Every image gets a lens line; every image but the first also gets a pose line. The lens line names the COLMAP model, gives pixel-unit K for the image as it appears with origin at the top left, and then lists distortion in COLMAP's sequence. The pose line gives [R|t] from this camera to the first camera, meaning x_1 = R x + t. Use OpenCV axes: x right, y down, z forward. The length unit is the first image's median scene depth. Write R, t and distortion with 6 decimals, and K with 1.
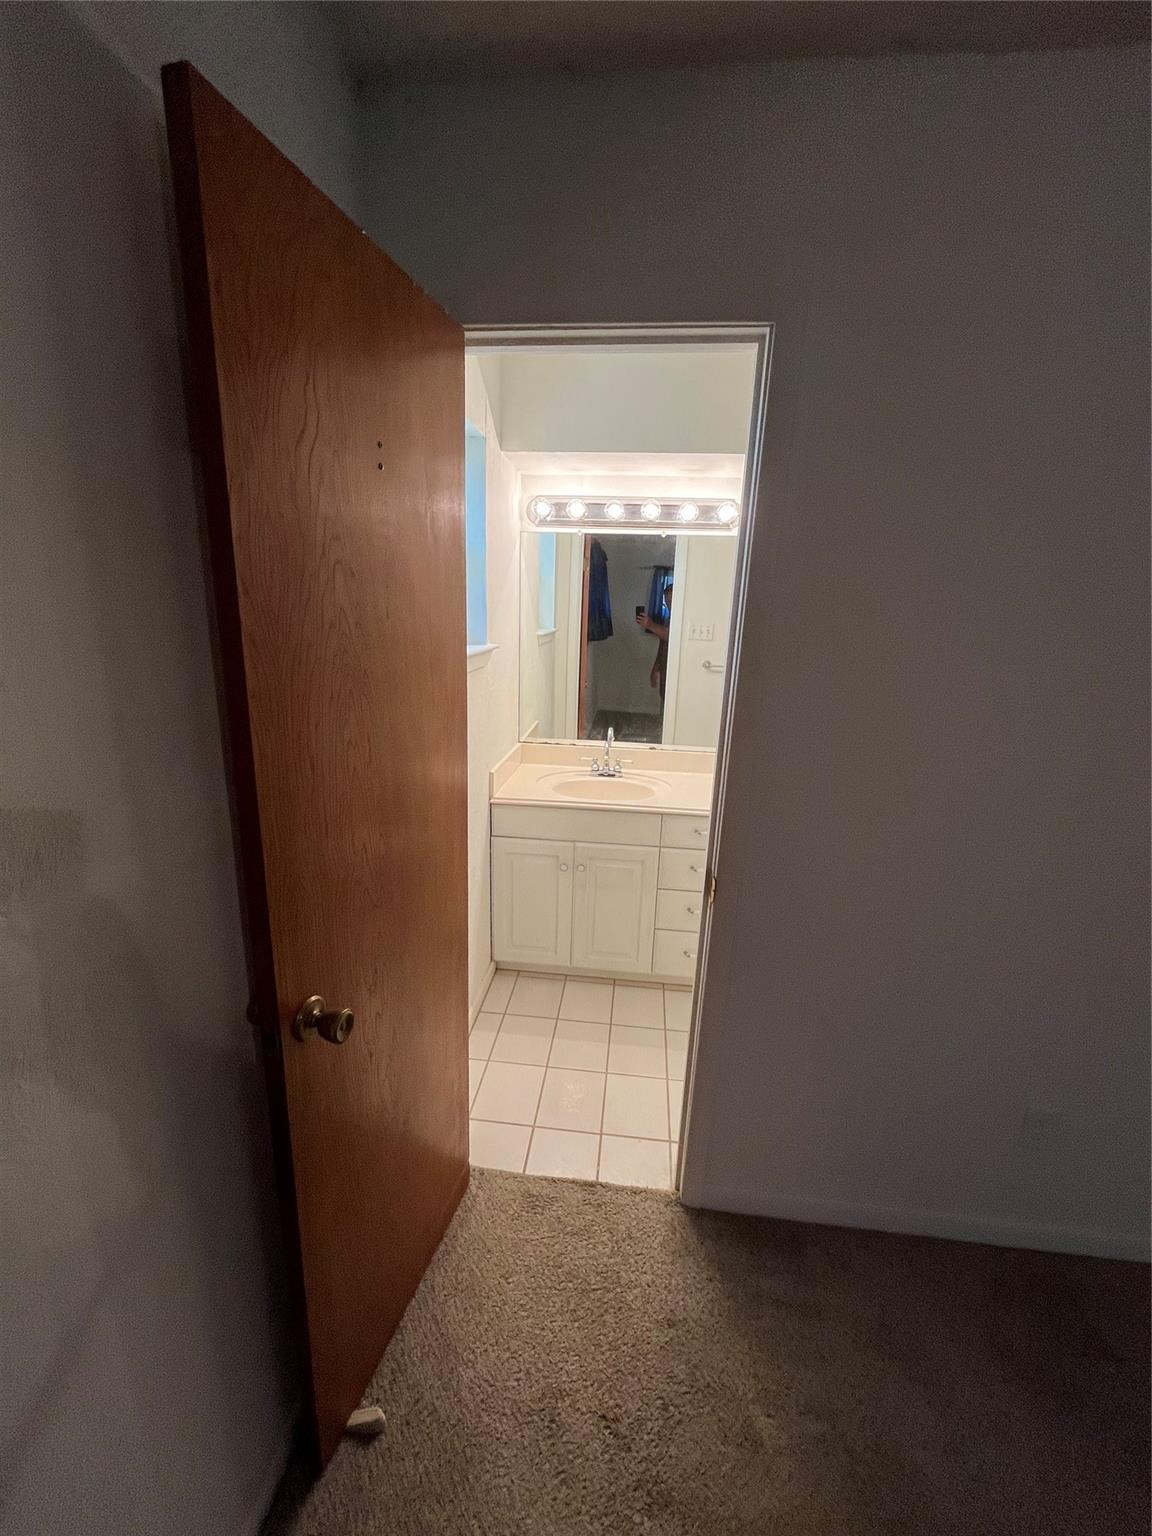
lens RADIAL K [[618.5, 0, 576.0], [0, 618.5, 768.0], [0, 0, 1]] dist [-0.002048, -0.000196]
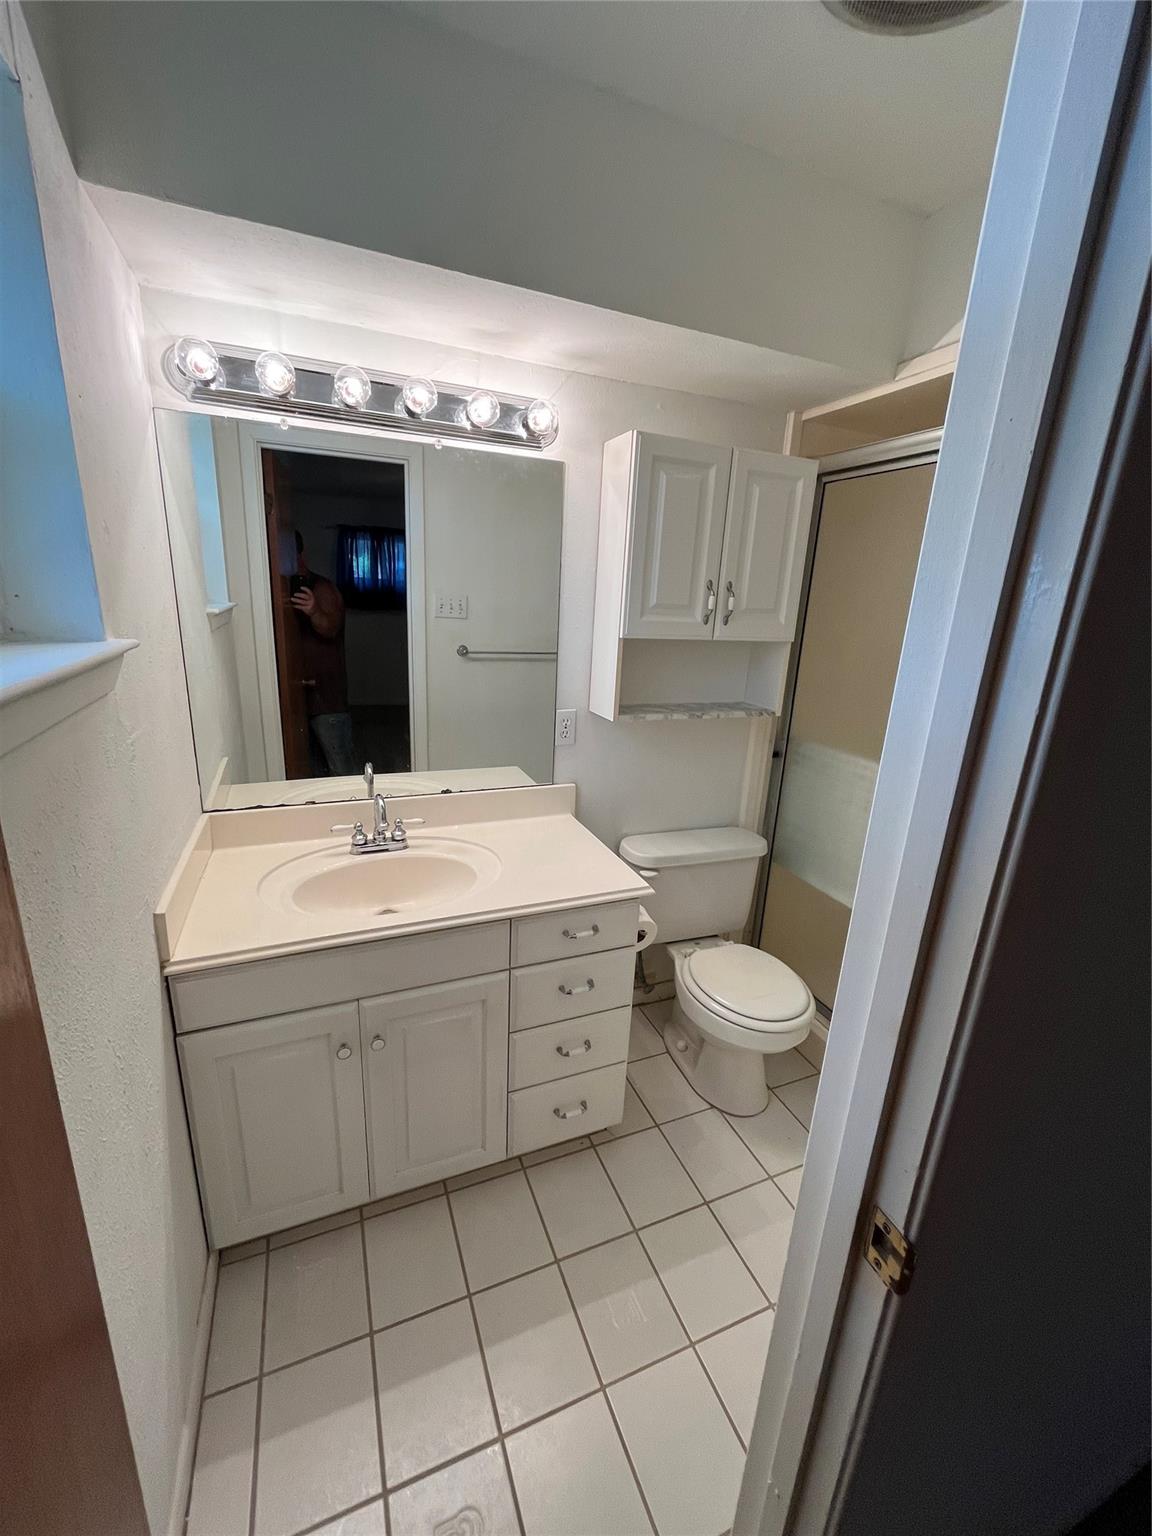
lens RADIAL K [[618.5, 0, 576.0], [0, 618.5, 768.0], [0, 0, 1]] dist [-0.002048, -0.000196]
pose [[0.876838, -0.121339, 0.465223, -0.058936], [0.102778, 0.992567, 0.065167, -0.092521], [-0.469672, -0.009326, 0.882792, 0.405984]]
